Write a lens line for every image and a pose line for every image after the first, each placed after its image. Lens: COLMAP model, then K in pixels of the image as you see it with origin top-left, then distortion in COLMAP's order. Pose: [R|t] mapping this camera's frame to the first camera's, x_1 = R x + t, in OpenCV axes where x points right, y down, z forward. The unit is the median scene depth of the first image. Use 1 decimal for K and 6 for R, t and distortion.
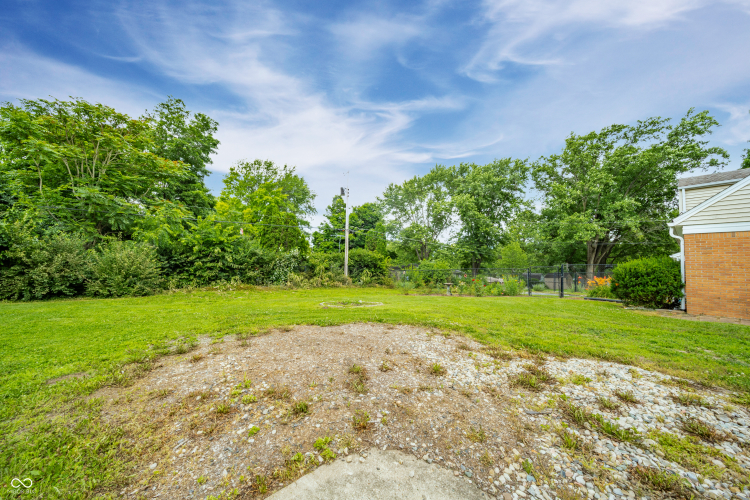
lens RADIAL K [[265.3, 0, 368.3], [0, 265.3, 250.8], [0, 0, 1]] dist [-0.002245, -0.000656]
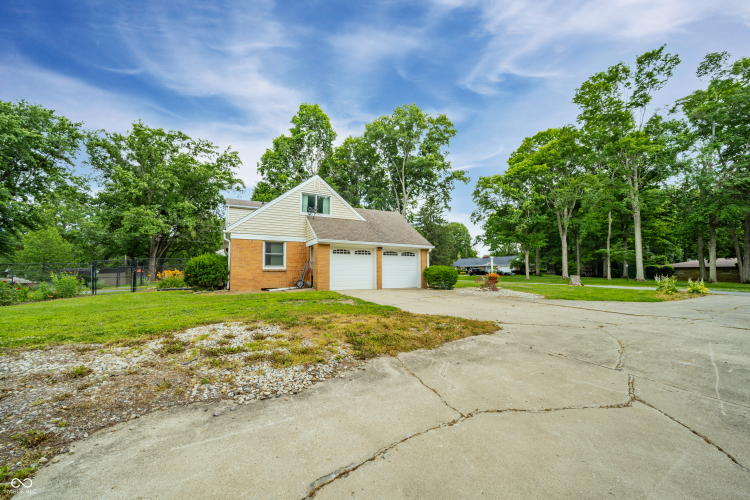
lens RADIAL K [[265.3, 0, 368.8], [0, 265.3, 255.4], [0, 0, 1]] dist [-0.002245, -0.000656]
pose [[0.182058, 0.013469, 0.983196, -0.017408], [-0.054950, 0.998483, -0.003503, -0.000677], [-0.981751, -0.053389, 0.182522, -0.005834]]
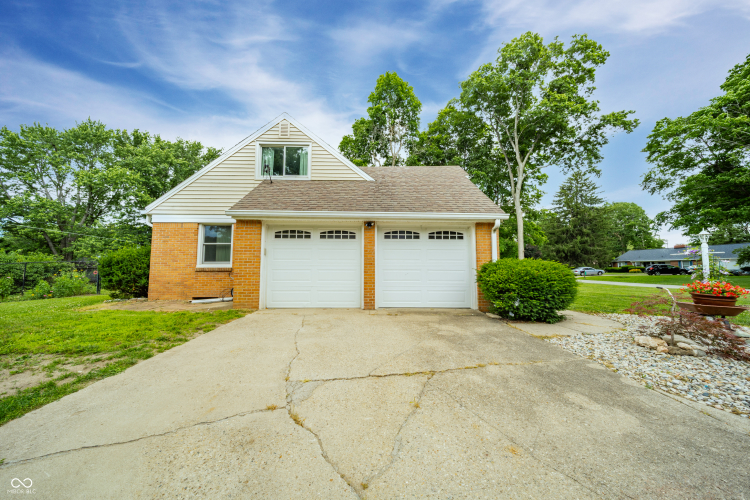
lens RADIAL K [[265.3, 0, 372.6], [0, 265.3, 247.1], [0, 0, 1]] dist [-0.002245, -0.000656]
pose [[0.588930, 0.017287, 0.807999, 0.106196], [-0.027080, 0.999632, -0.001649, 0.001312], [-0.807730, -0.020910, 0.589181, -0.035828]]
